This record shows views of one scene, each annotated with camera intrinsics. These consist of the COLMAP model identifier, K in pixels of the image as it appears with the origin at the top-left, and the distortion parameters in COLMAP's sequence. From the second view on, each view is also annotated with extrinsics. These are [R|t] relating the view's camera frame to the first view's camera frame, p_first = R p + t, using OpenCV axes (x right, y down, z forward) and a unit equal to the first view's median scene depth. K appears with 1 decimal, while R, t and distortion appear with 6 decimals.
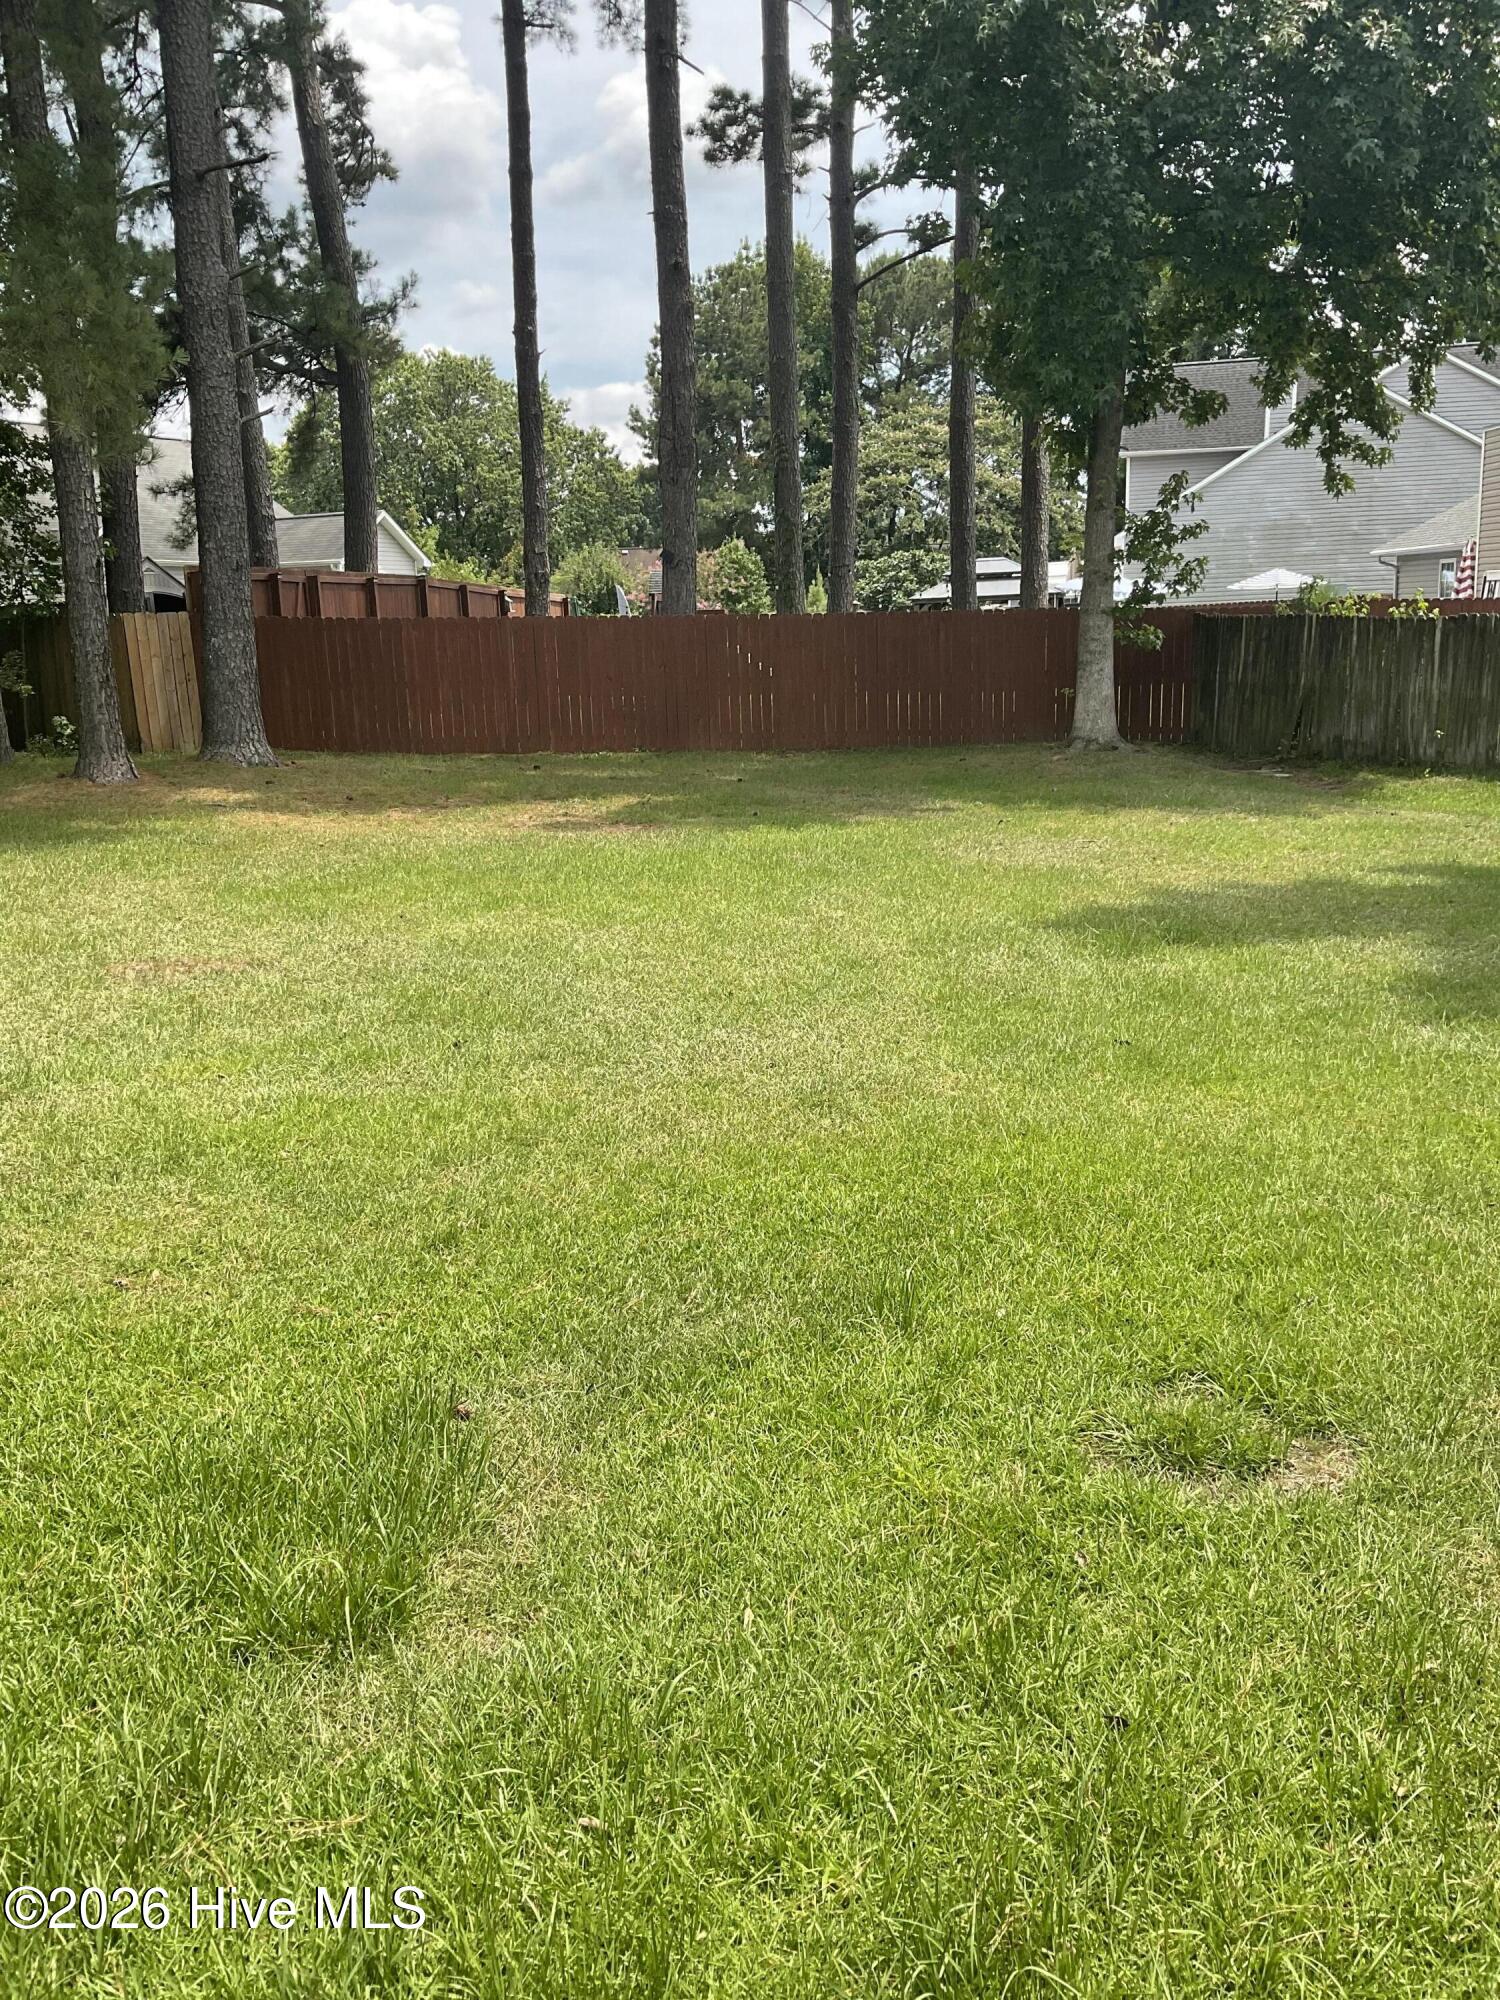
lens RADIAL K [[1671.3, 0, 755.8], [0, 1671.3, 994.7], [0, 0, 1]] dist [0.119764, -0.205240]
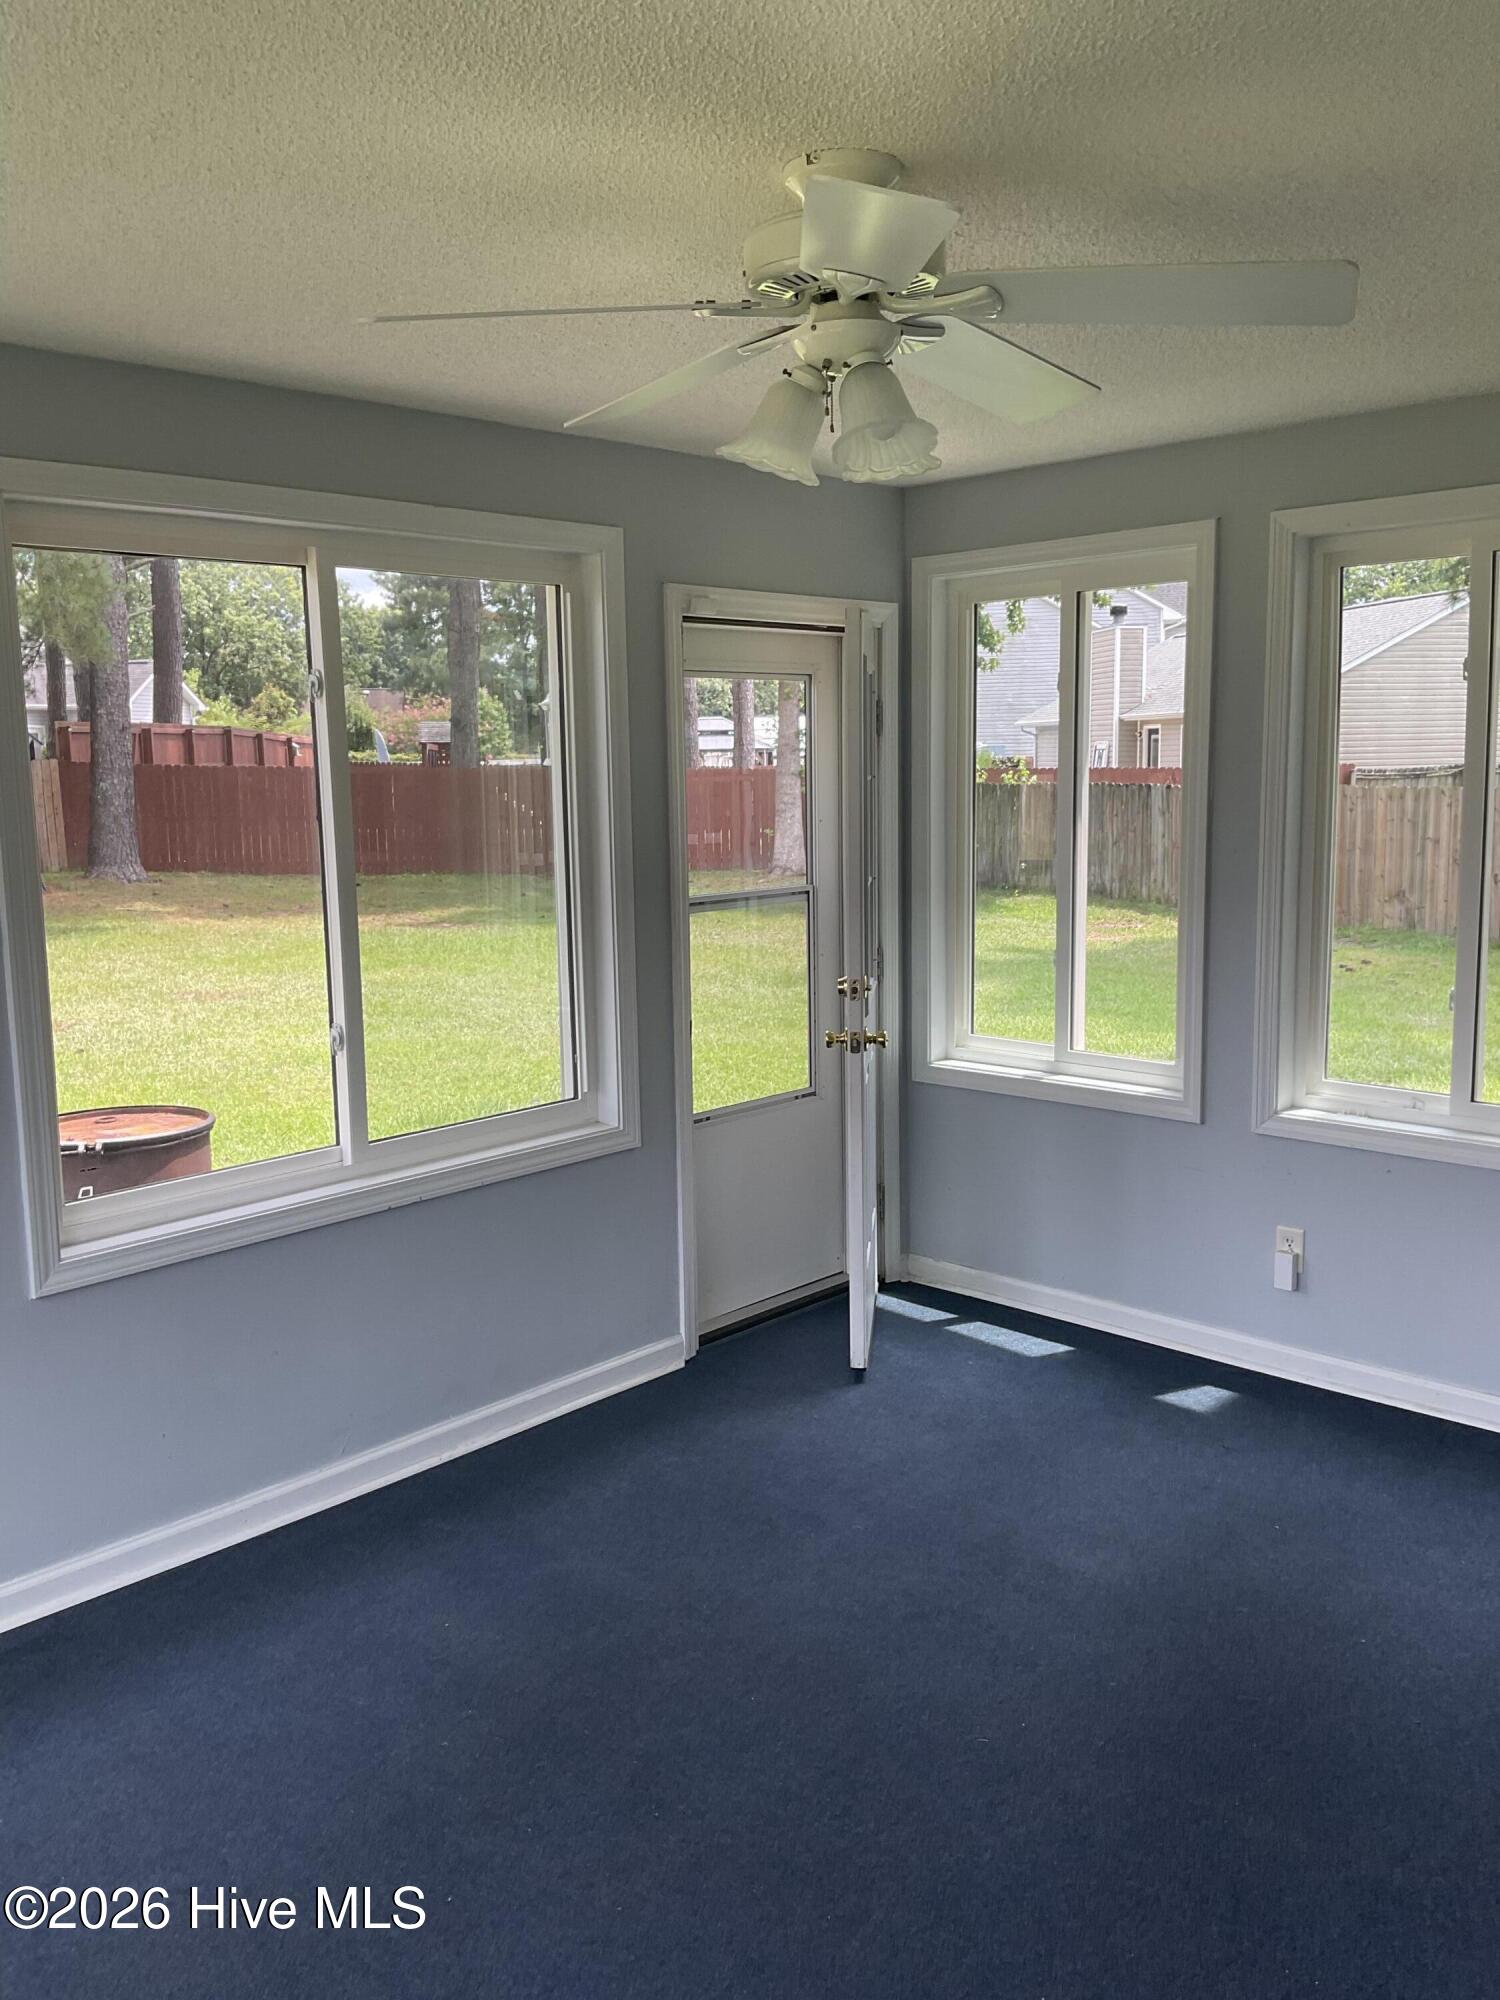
lens RADIAL K [[1671.3, 0, 755.8], [0, 1671.3, 994.7], [0, 0, 1]] dist [0.119764, -0.205240]
pose [[0.986994, -0.005816, 0.160652, -0.022804], [0.018319, 0.996905, -0.076458, 0.028719], [-0.159710, 0.078406, 0.984045, -0.170249]]
